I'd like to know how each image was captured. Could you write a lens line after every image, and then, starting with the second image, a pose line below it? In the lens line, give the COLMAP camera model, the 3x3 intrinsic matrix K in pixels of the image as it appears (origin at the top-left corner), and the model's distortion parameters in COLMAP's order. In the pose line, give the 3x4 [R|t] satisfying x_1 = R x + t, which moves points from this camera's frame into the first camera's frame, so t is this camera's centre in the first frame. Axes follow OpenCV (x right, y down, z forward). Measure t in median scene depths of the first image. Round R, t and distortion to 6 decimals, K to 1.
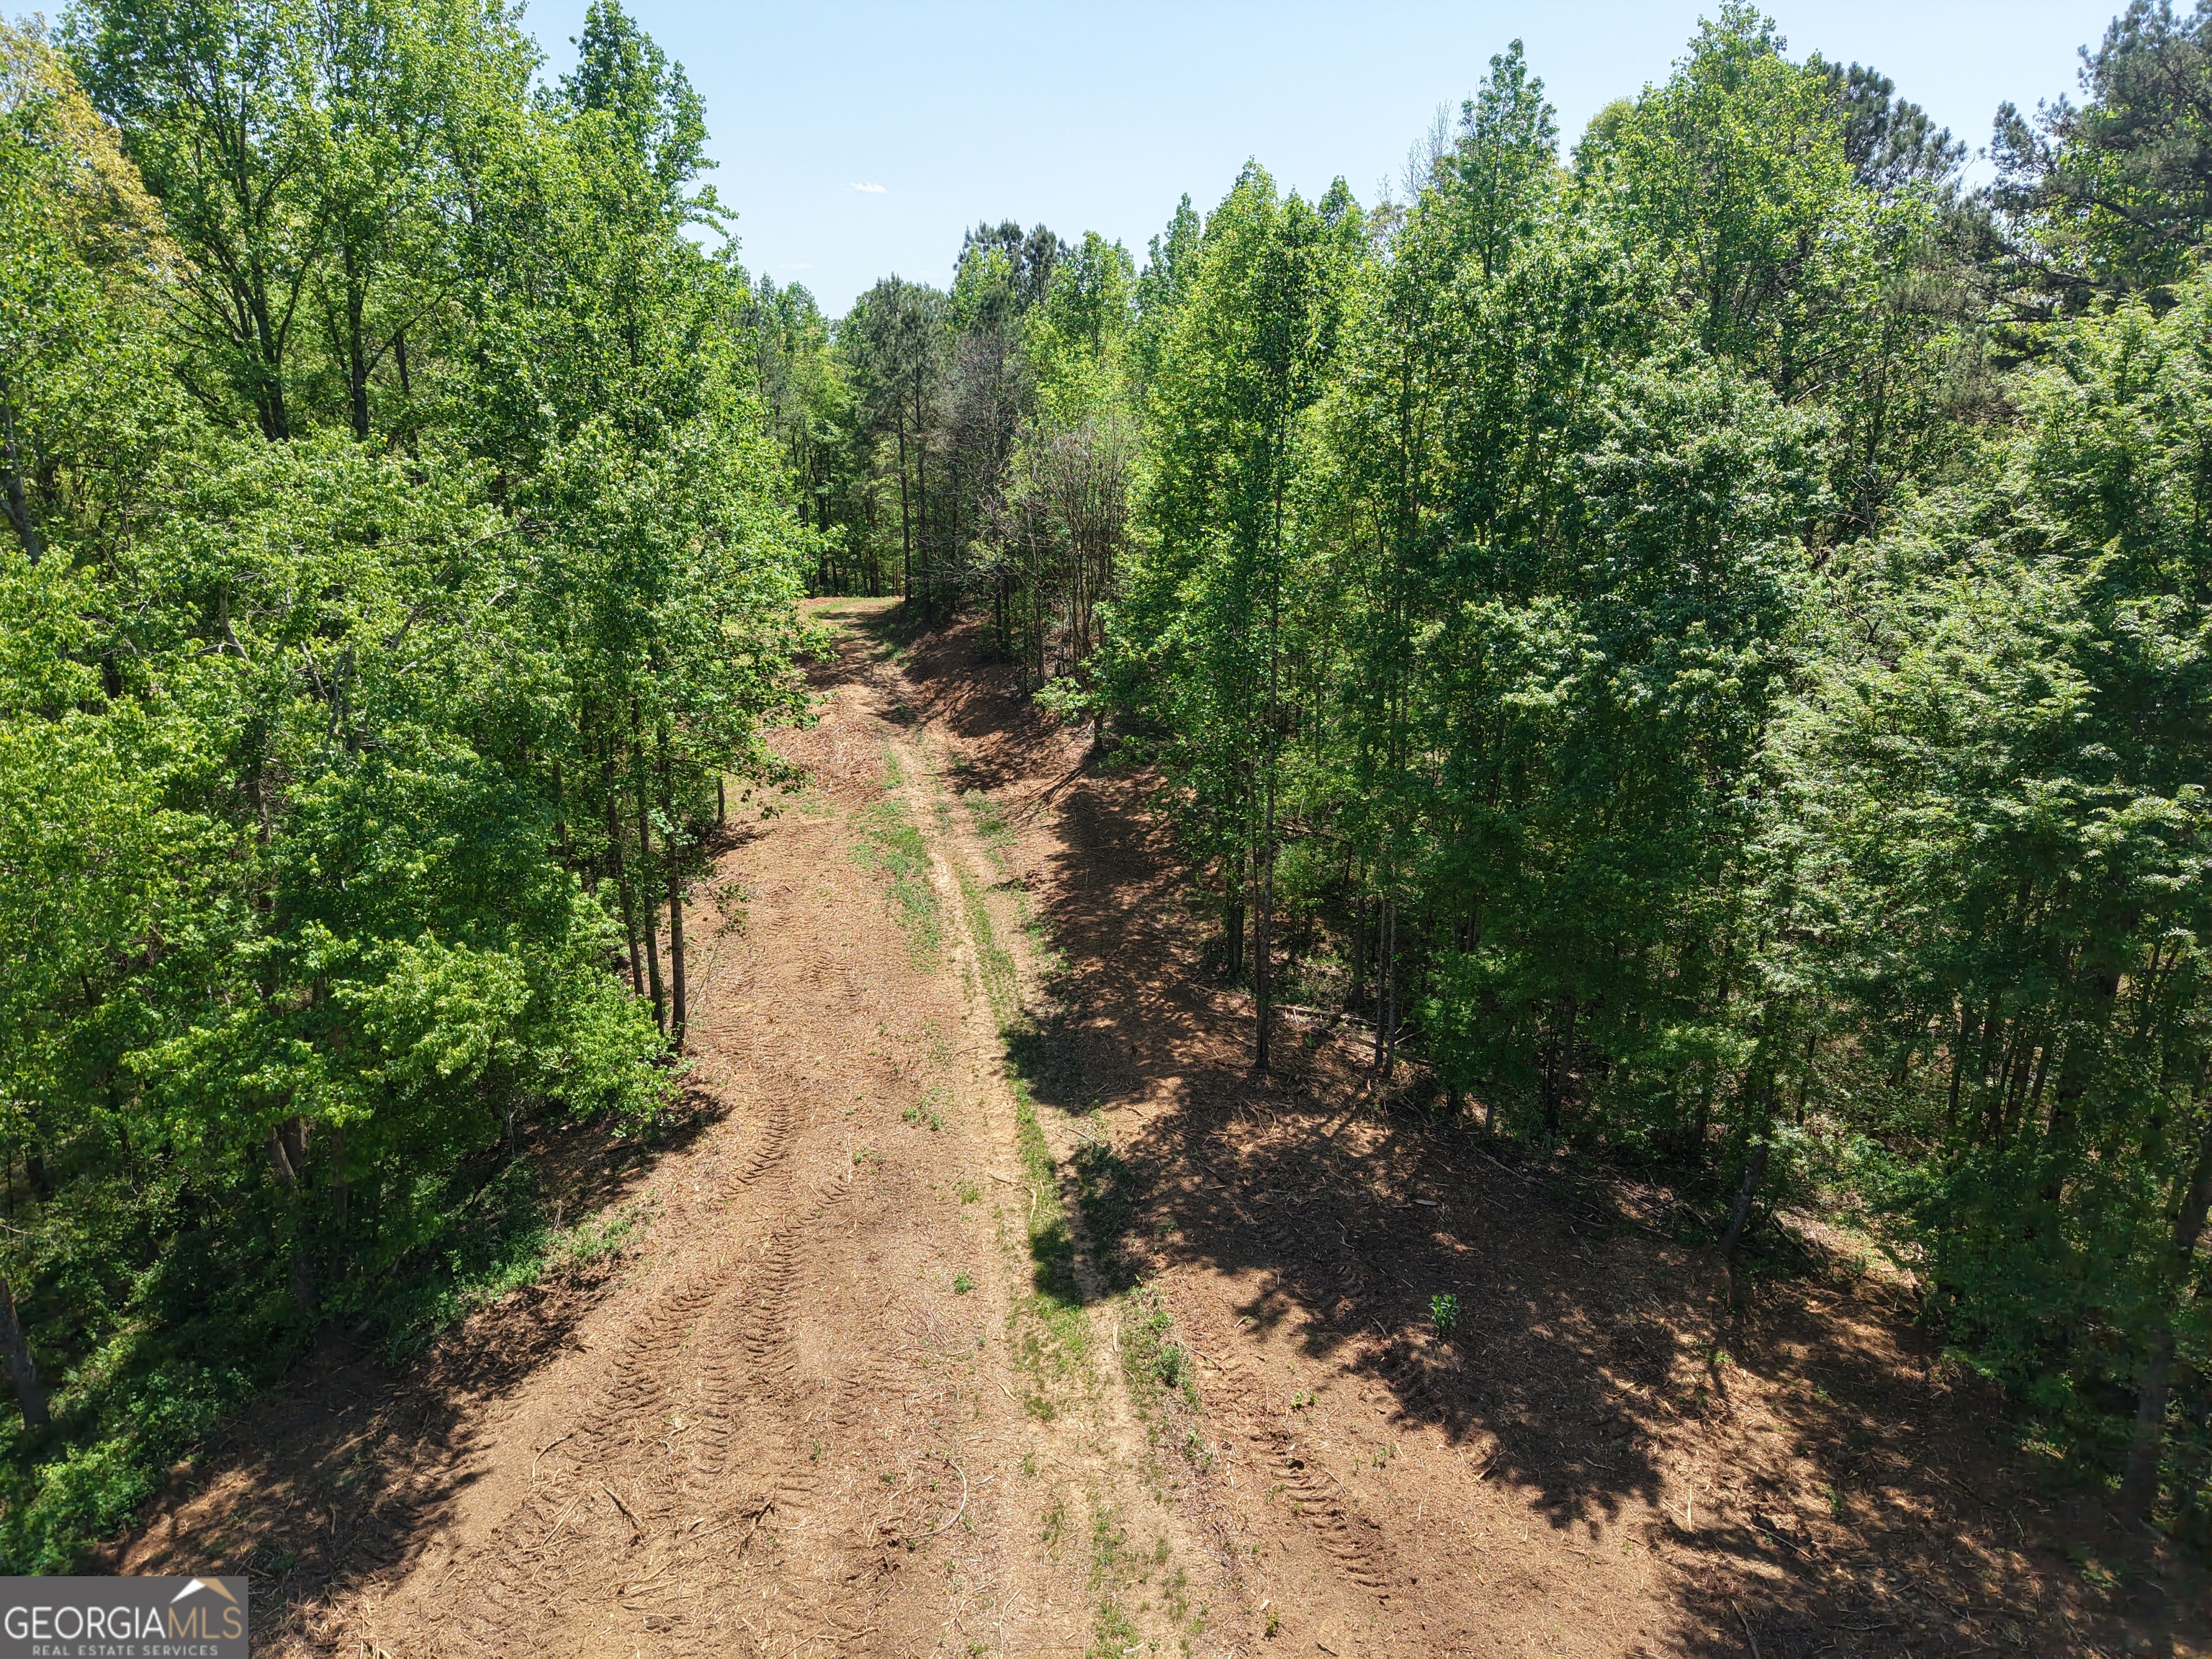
lens RADIAL K [[1524.8, 0, 1106.0], [0, 1524.8, 829.5], [0, 0, 1]] dist [0.118654, -0.198777]
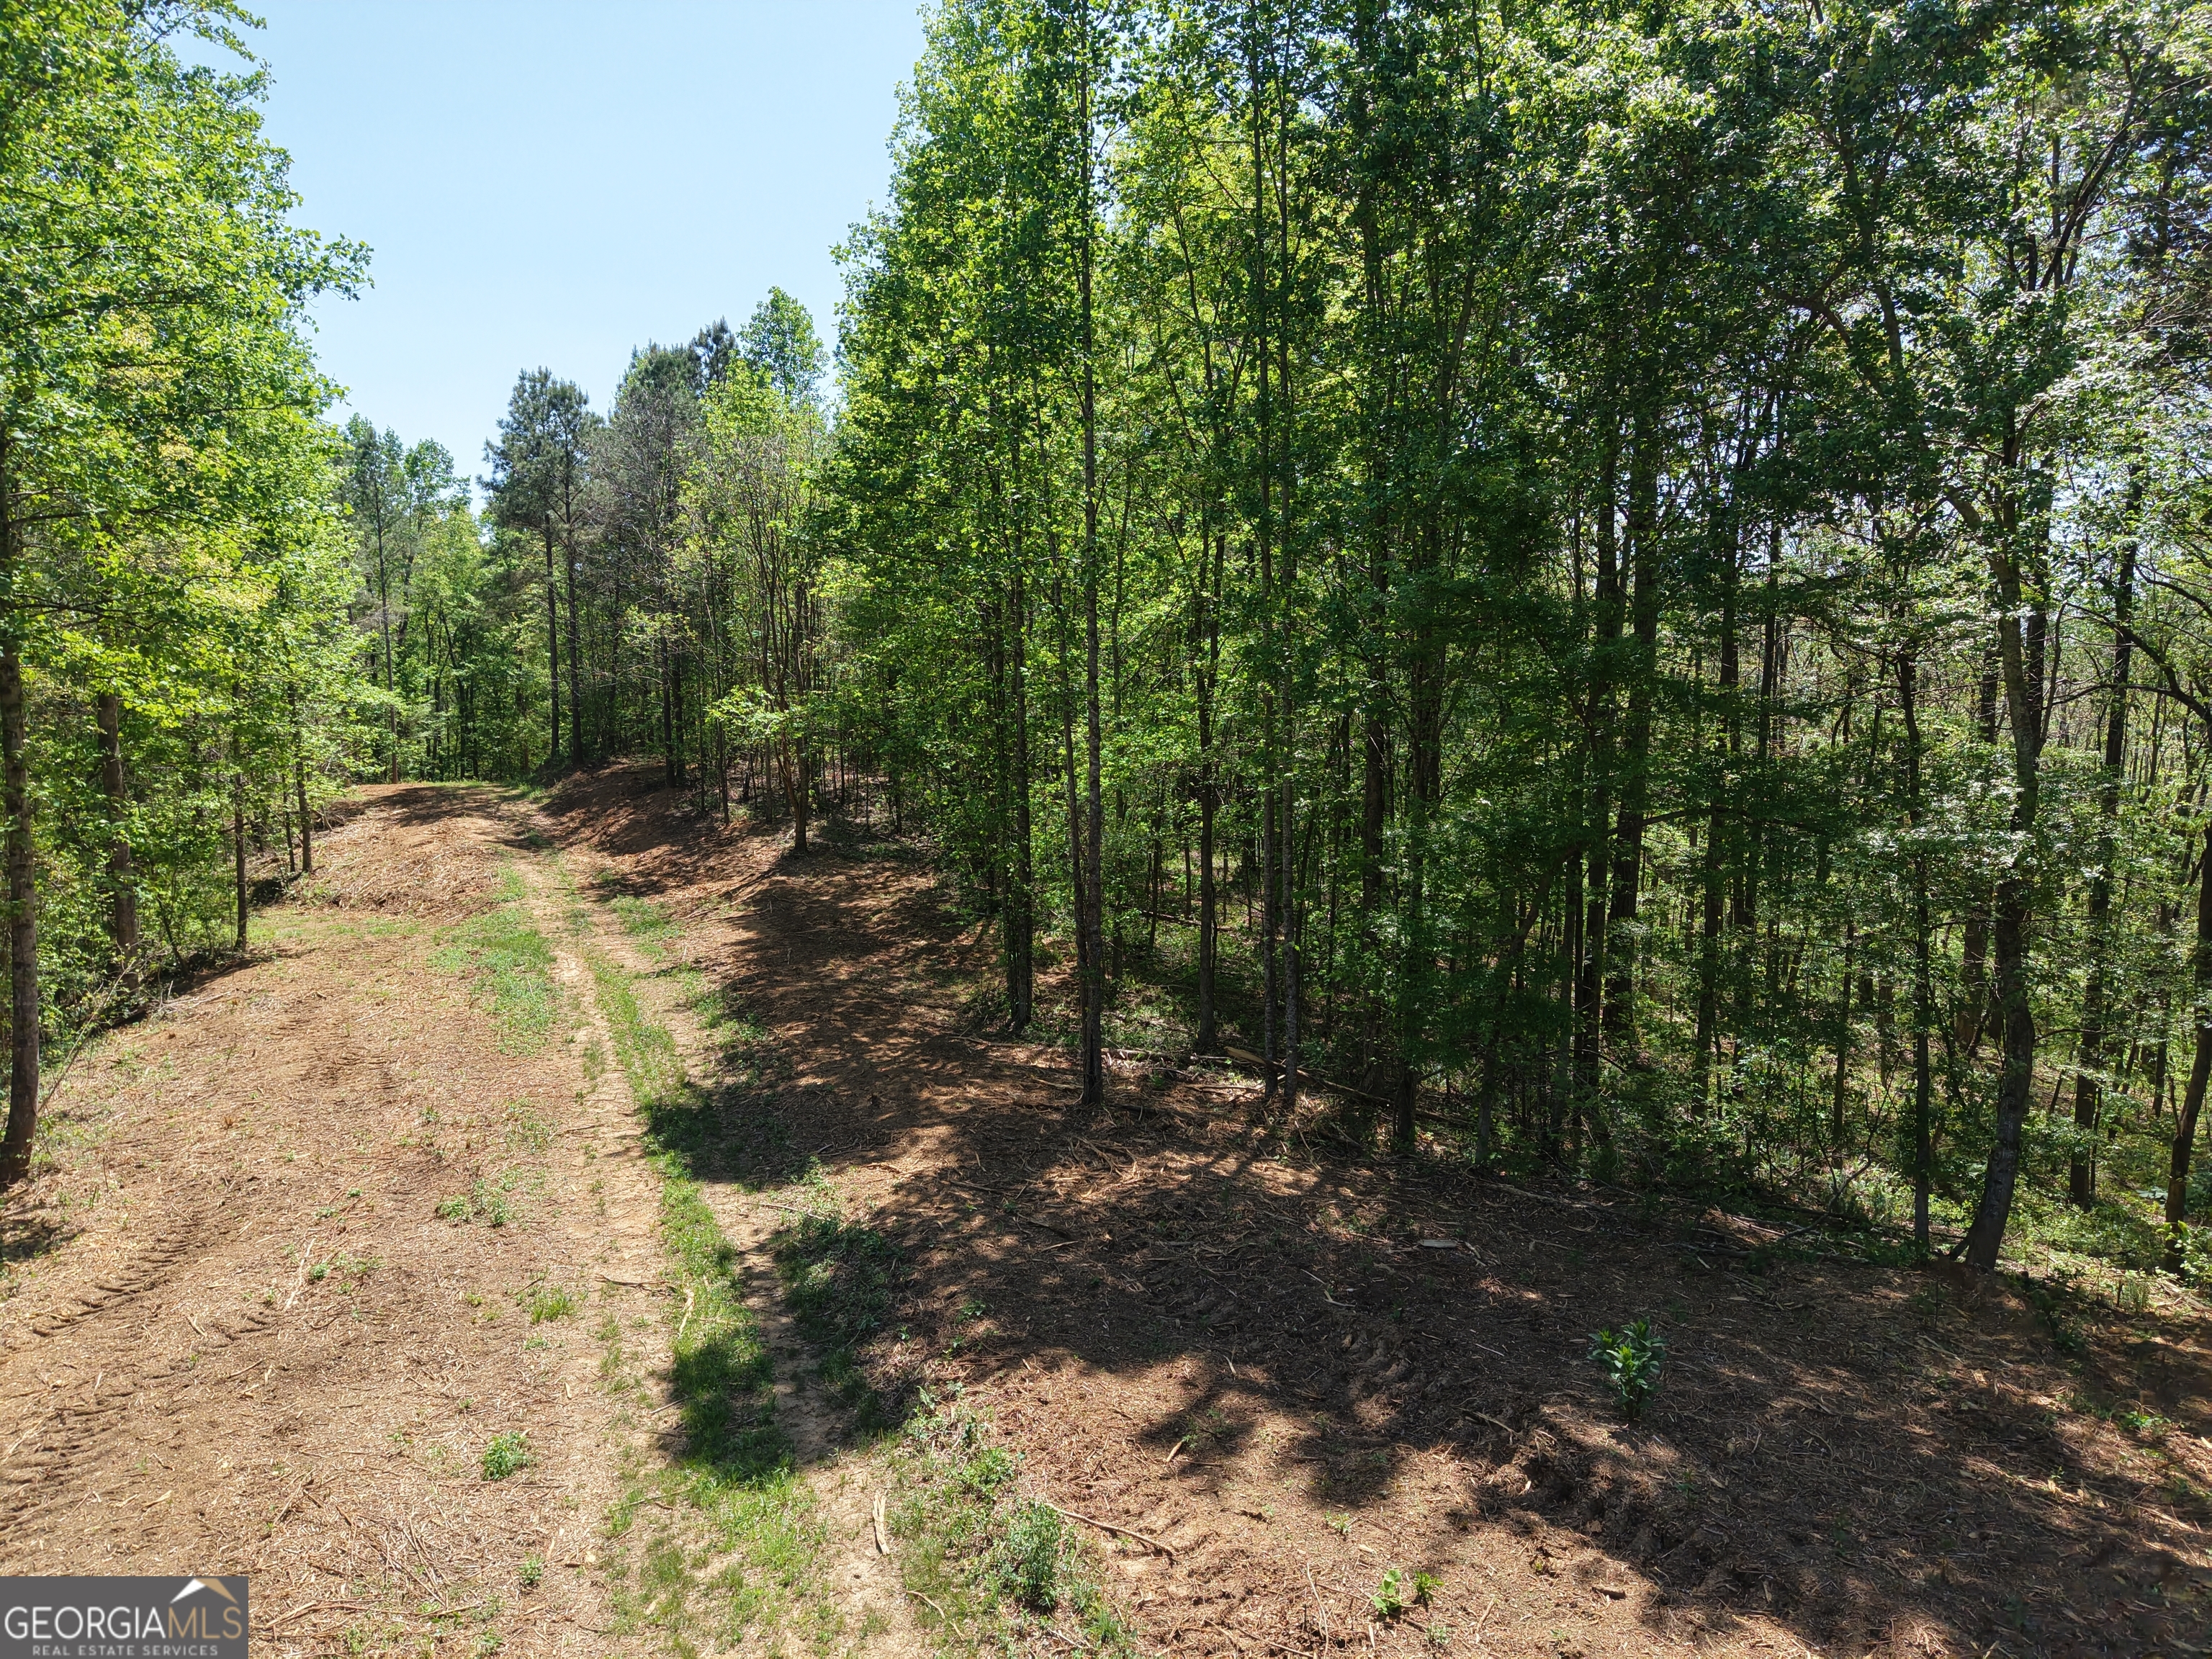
lens RADIAL K [[1551.2, 0, 1135.9], [0, 1551.2, 825.0], [0, 0, 1]] dist [0.037393, -0.048323]
pose [[0.977153, -0.021380, 0.211459, -0.005734], [0.061515, 0.980793, -0.185095, 0.122015], [-0.203441, 0.193874, 0.959700, 0.294080]]
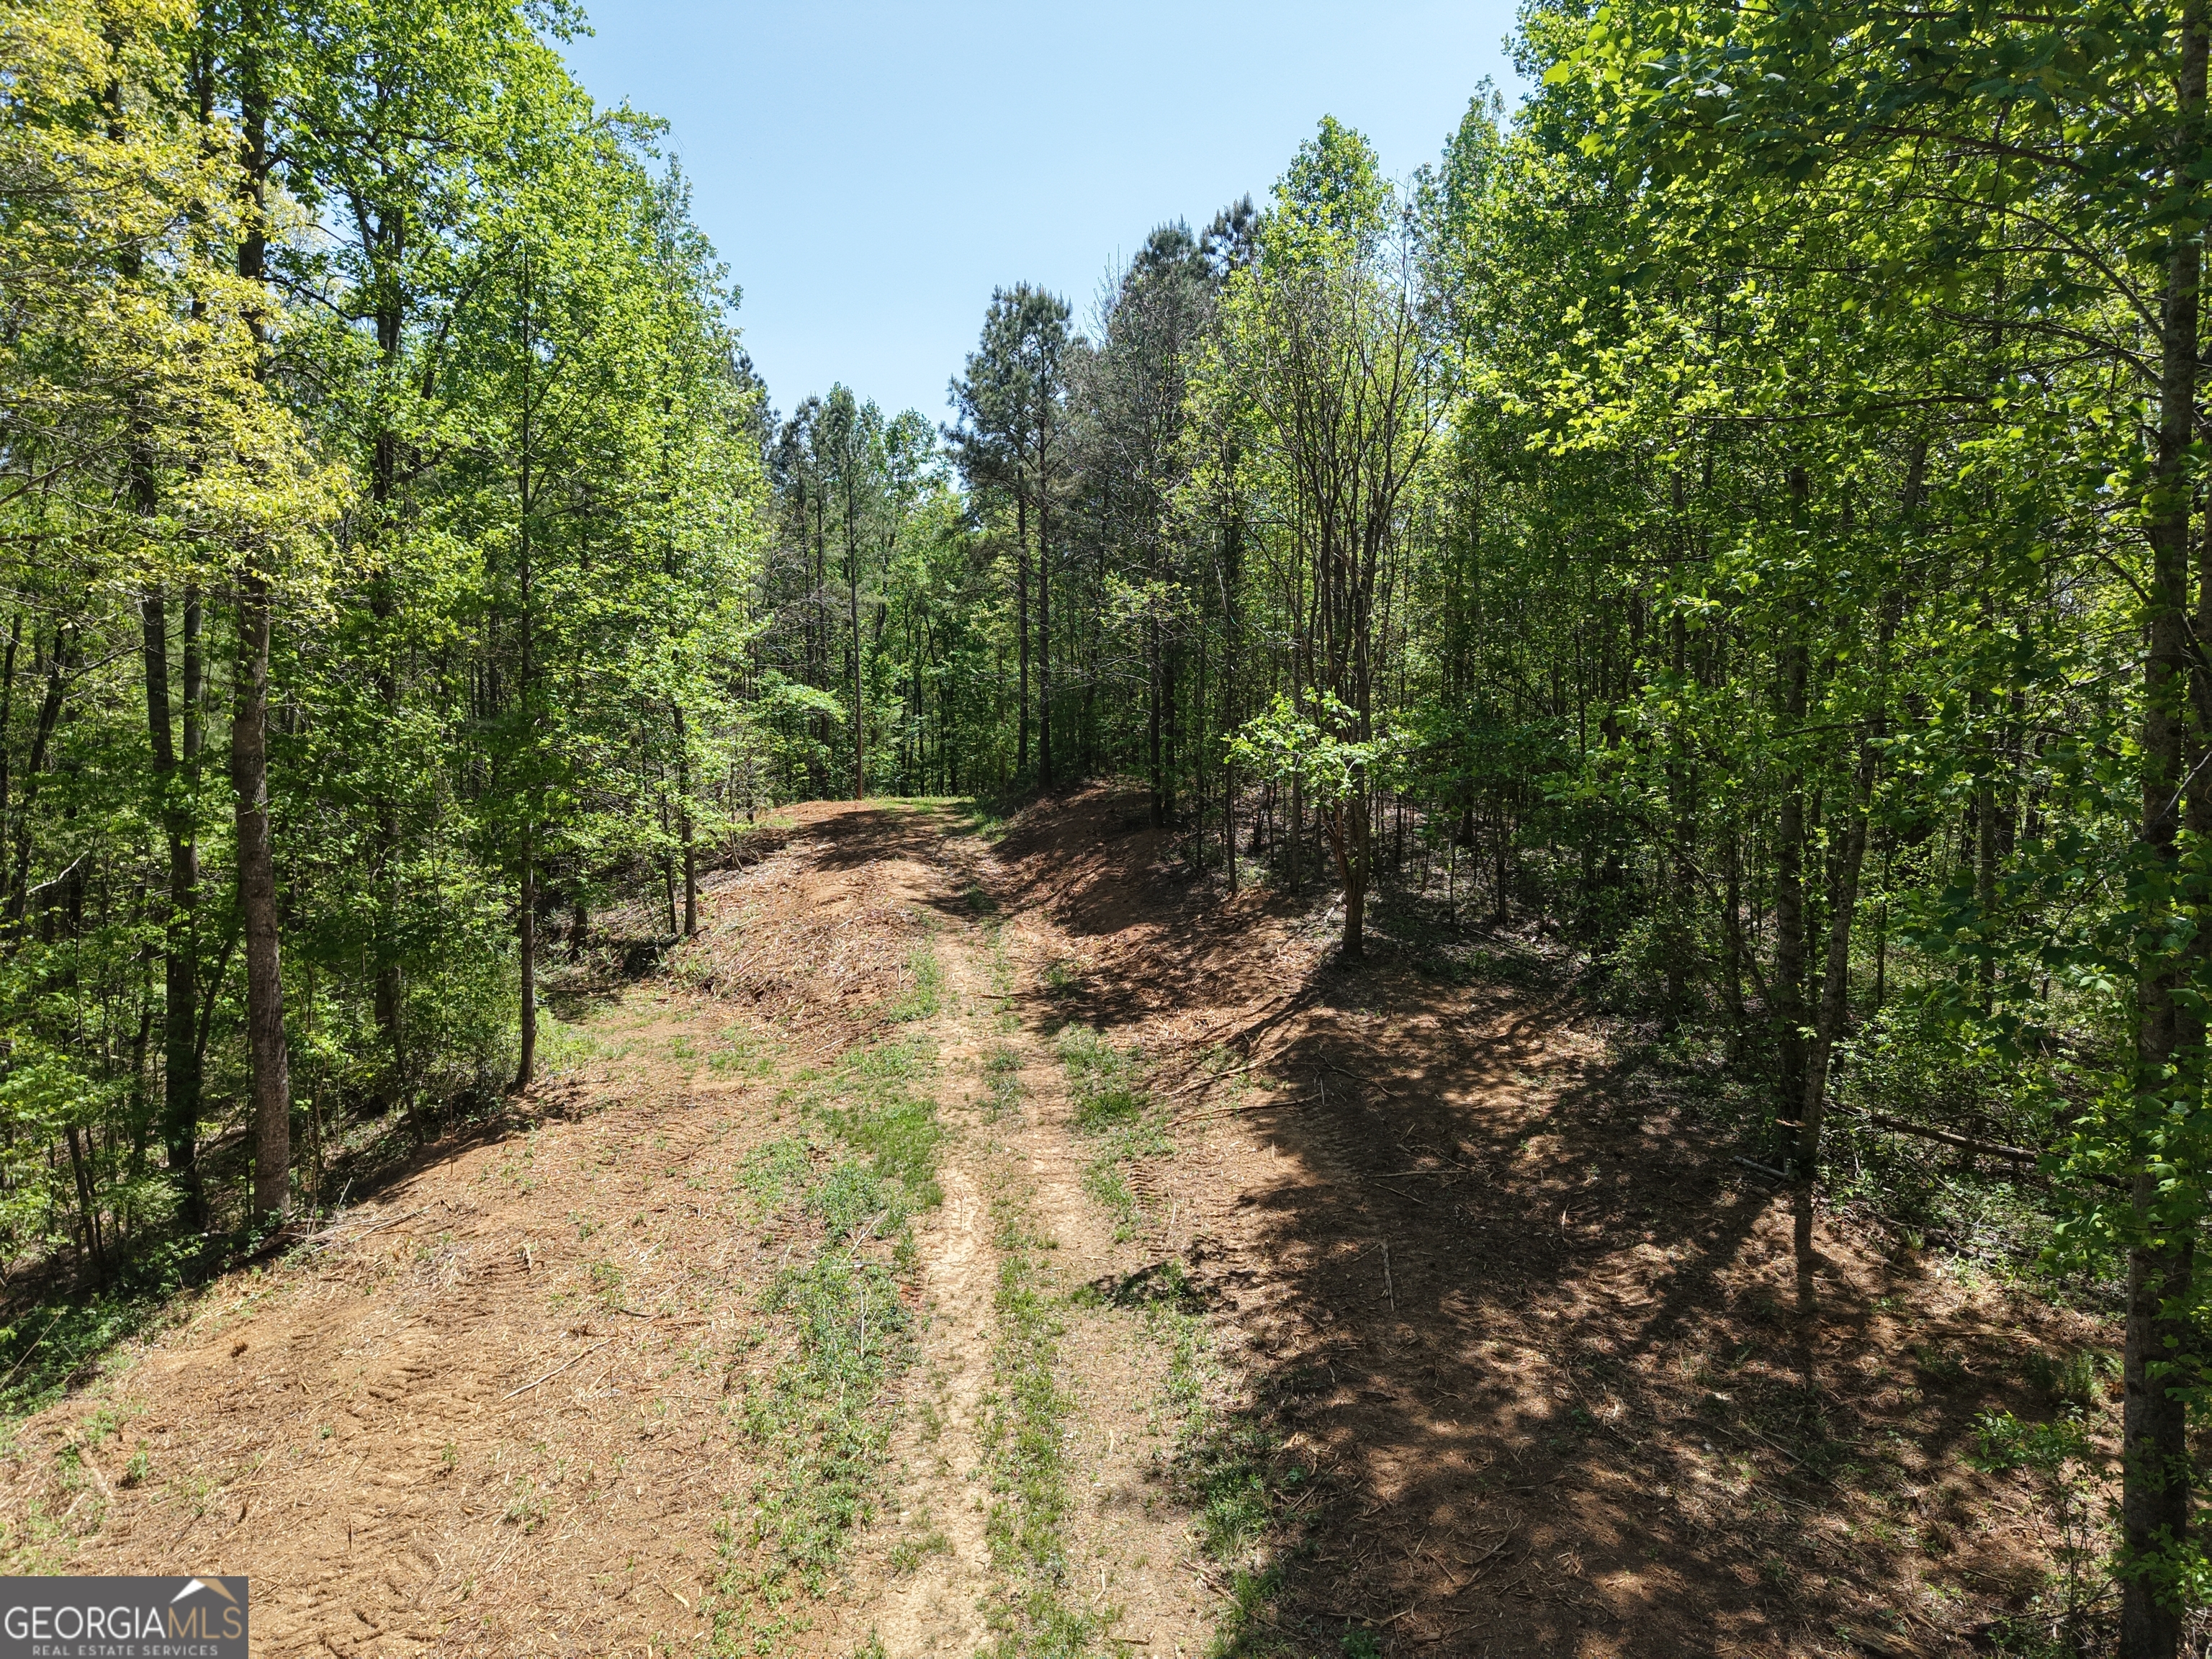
lens RADIAL K [[1551.2, 0, 1135.9], [0, 1551.2, 825.0], [0, 0, 1]] dist [0.037393, -0.048323]
pose [[0.995807, 0.013133, -0.090535, -0.037788], [-0.030321, 0.981084, -0.191192, 0.003601], [0.086311, 0.193136, 0.977368, 0.698940]]
